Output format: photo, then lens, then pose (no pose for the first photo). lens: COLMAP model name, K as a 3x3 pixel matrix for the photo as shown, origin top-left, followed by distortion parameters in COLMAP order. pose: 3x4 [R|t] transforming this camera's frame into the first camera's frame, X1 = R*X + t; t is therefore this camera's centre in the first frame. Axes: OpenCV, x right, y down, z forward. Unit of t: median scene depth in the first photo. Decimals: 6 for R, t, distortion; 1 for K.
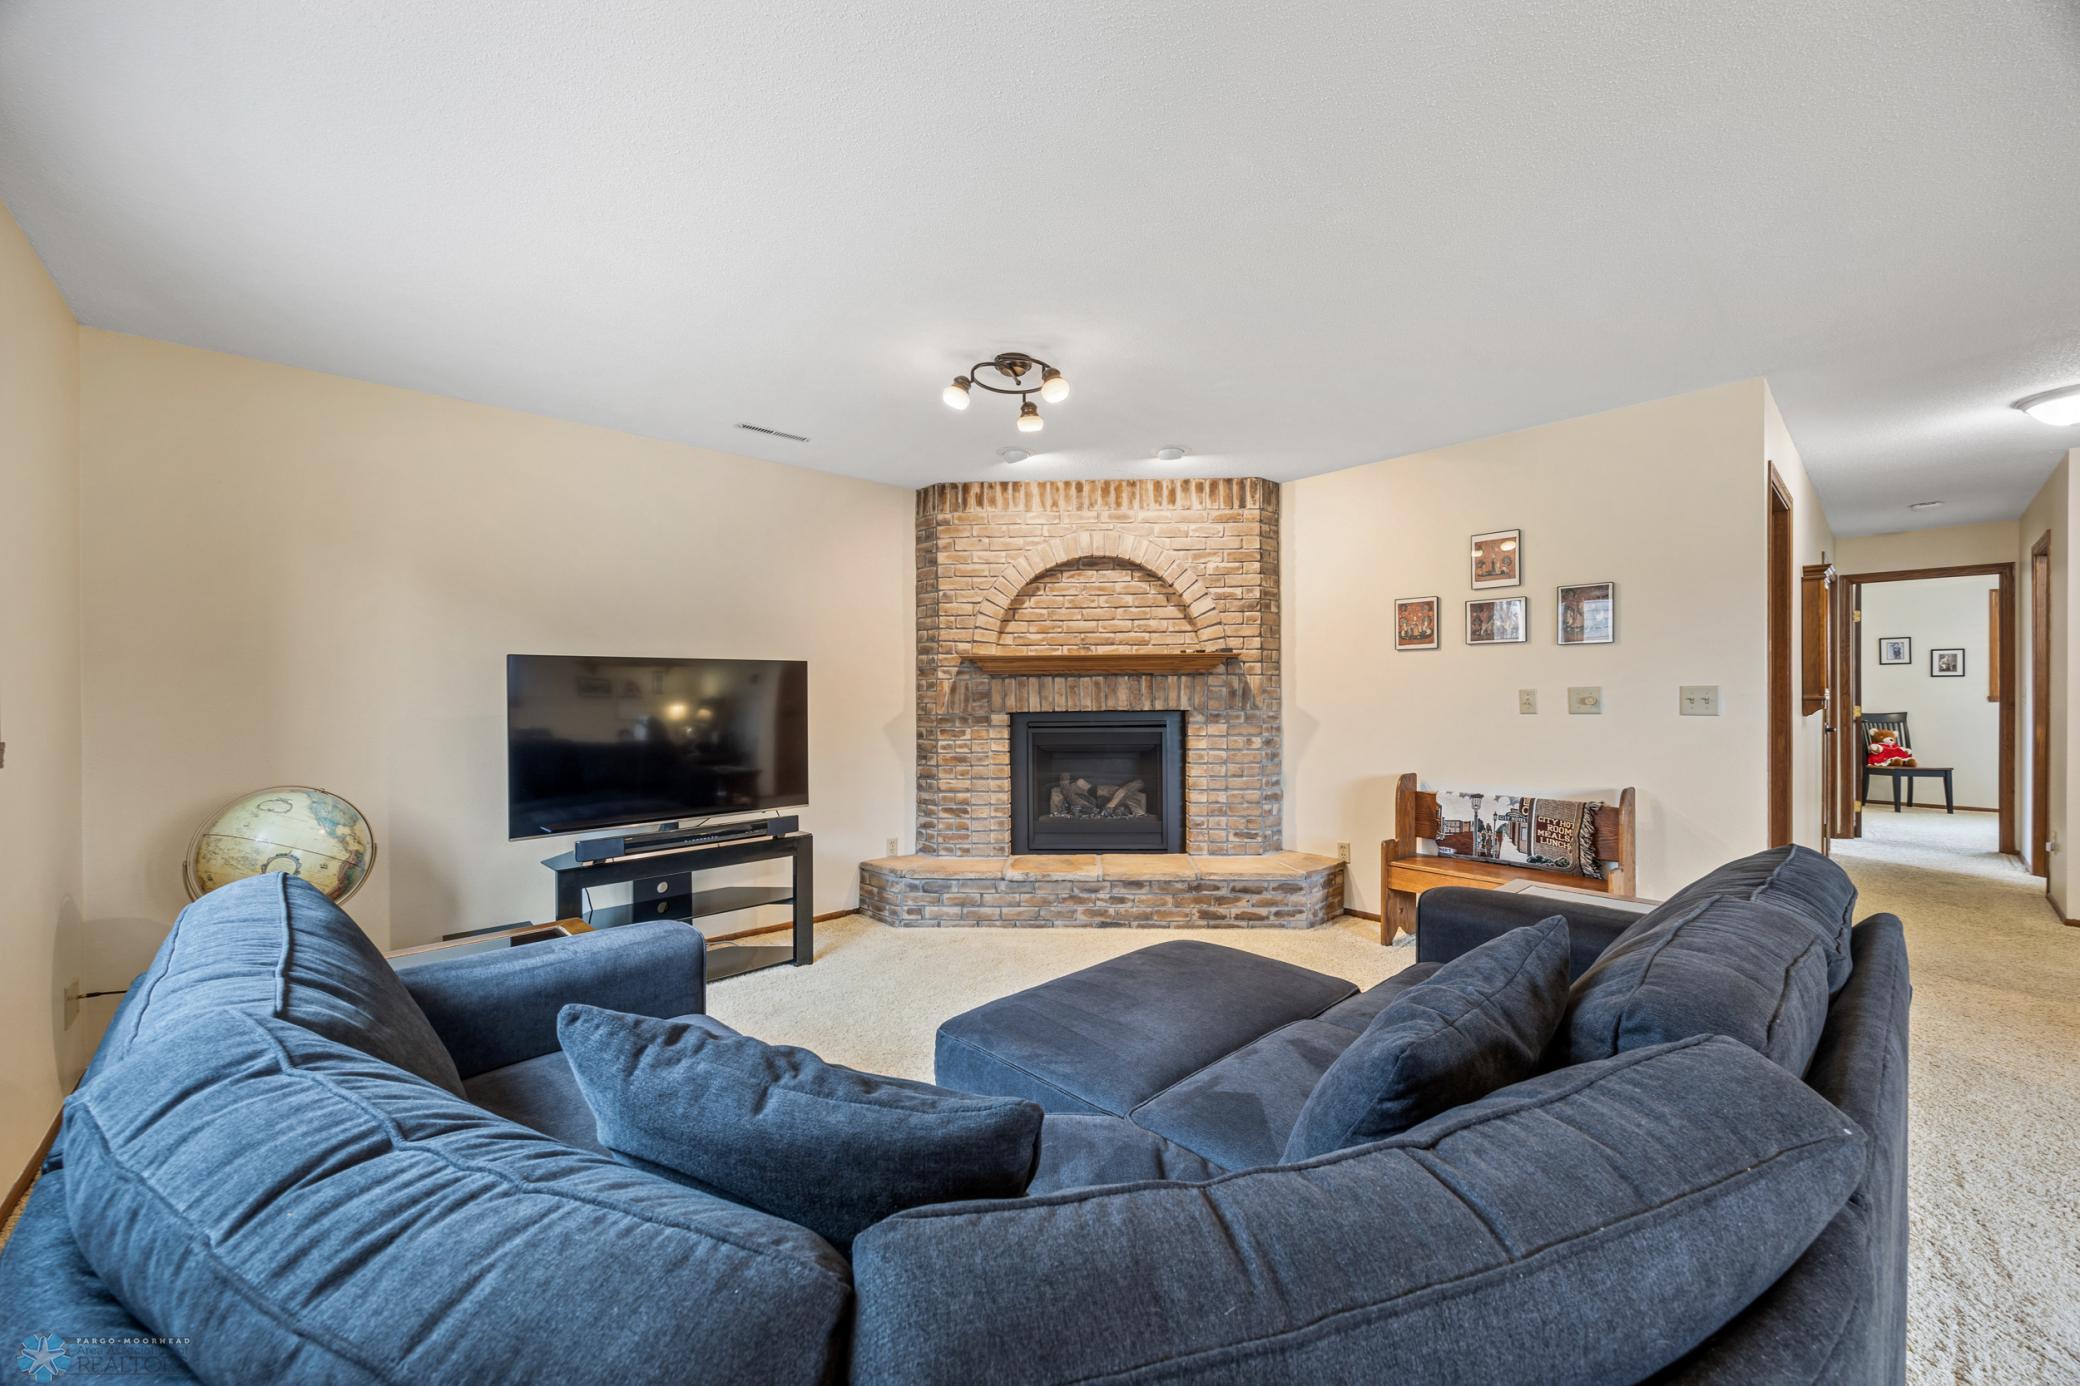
lens RADIAL K [[797.6, 0, 1040.0], [0, 797.6, 693.0], [0, 0, 1]] dist [-0.000600, -0.000027]
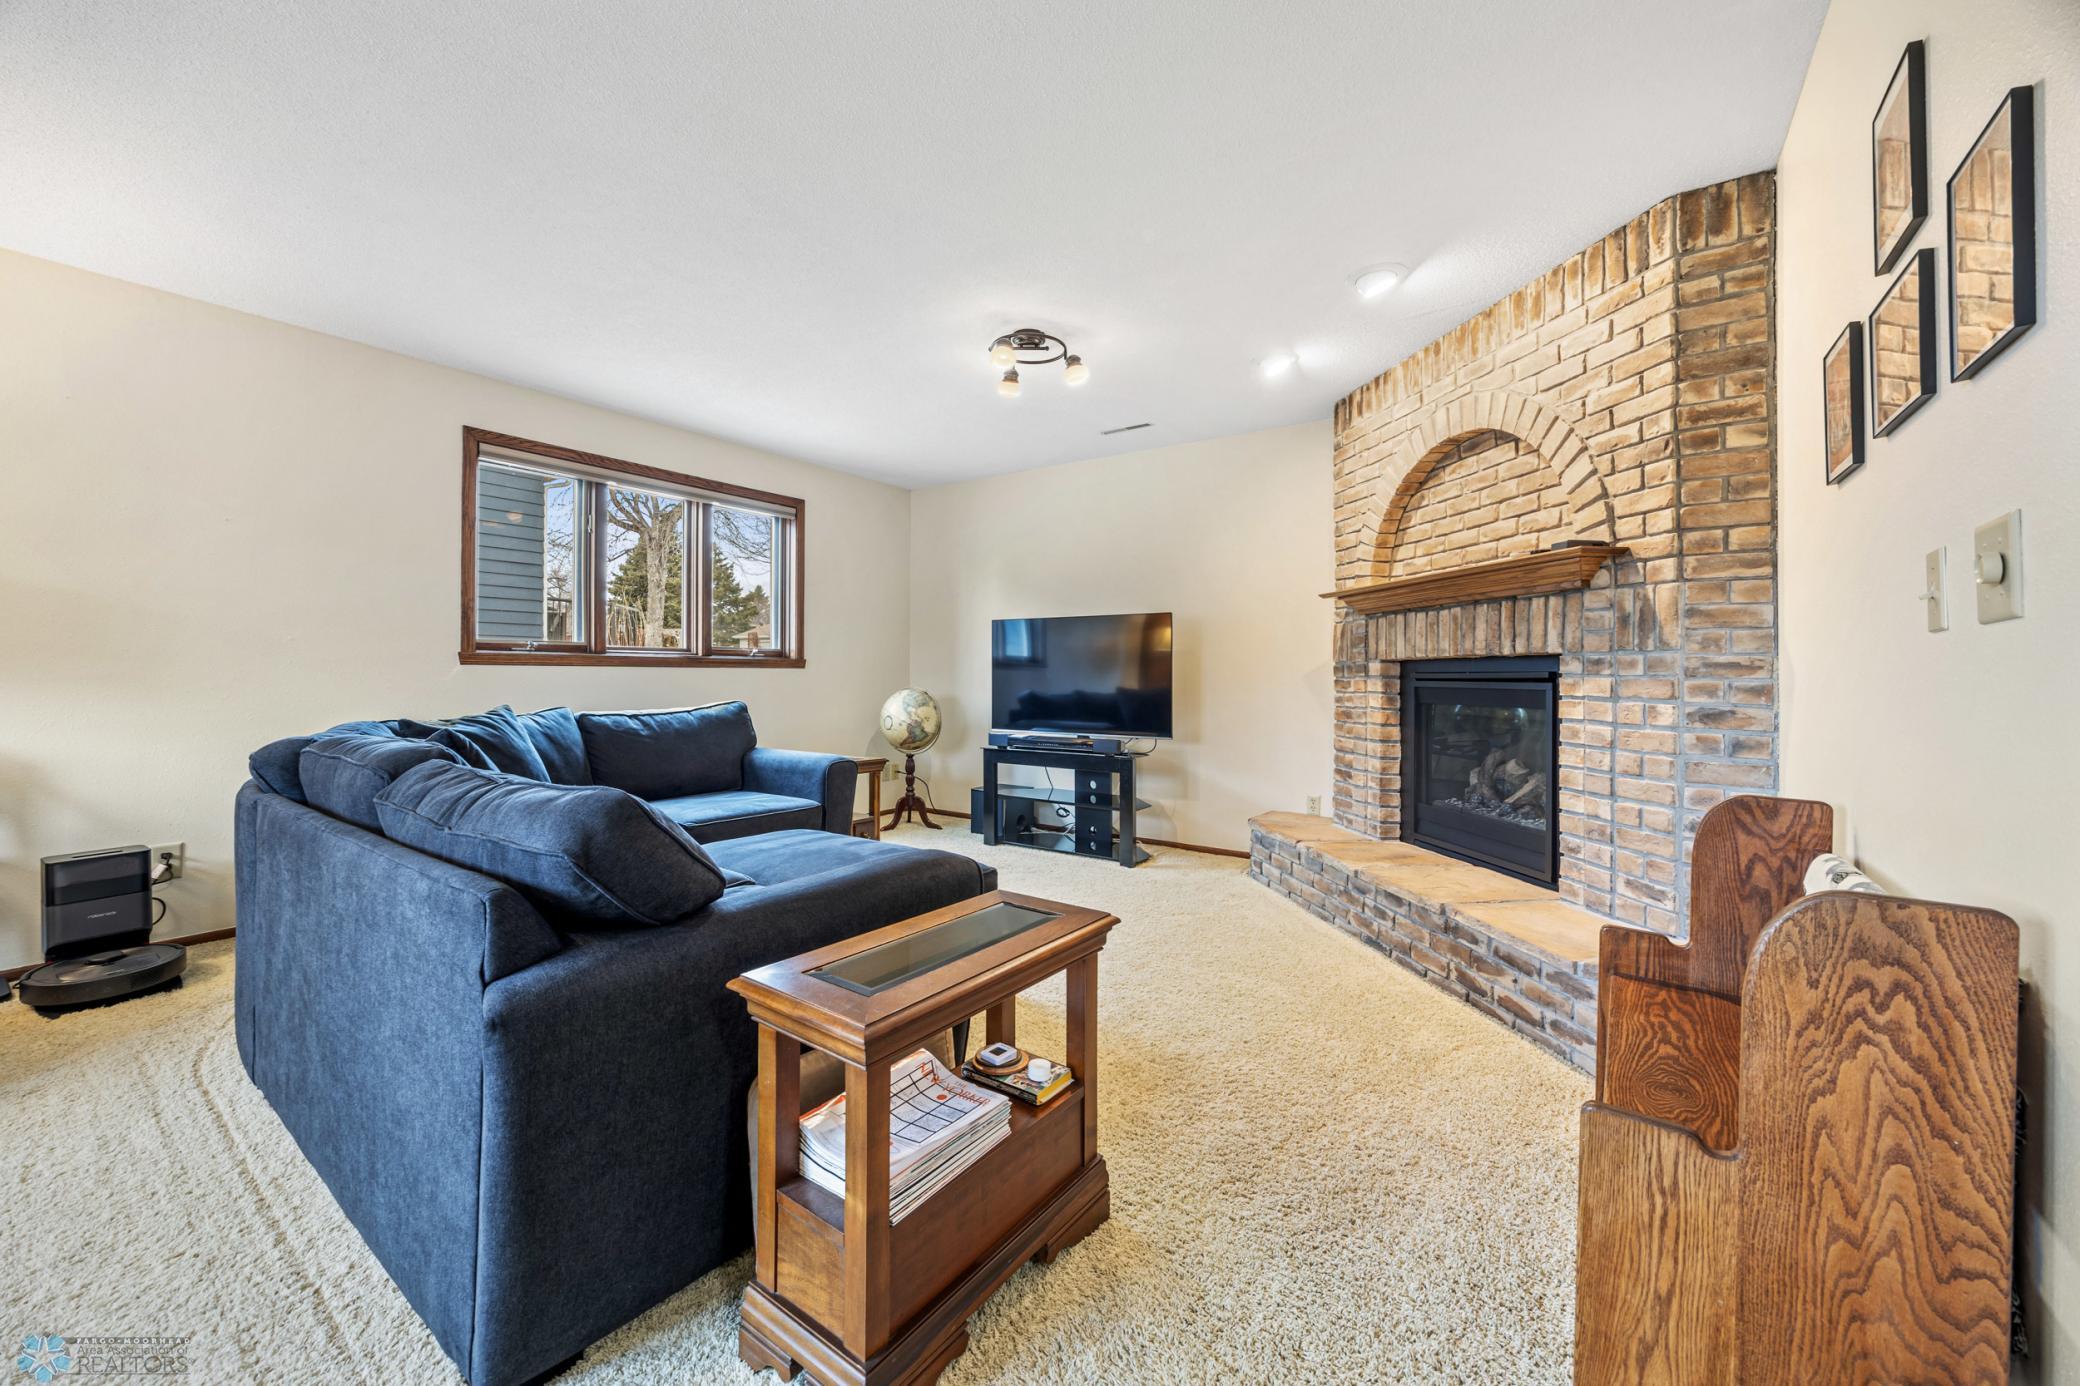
lens RADIAL K [[798.2, 0, 1035.7], [0, 798.2, 662.8], [0, 0, 1]] dist [-0.000471, -0.000034]
pose [[0.217334, -0.003402, -0.976091, 0.682882], [-0.006790, 0.999964, -0.004997, 0.034207], [0.976074, 0.007714, 0.217304, 0.492077]]
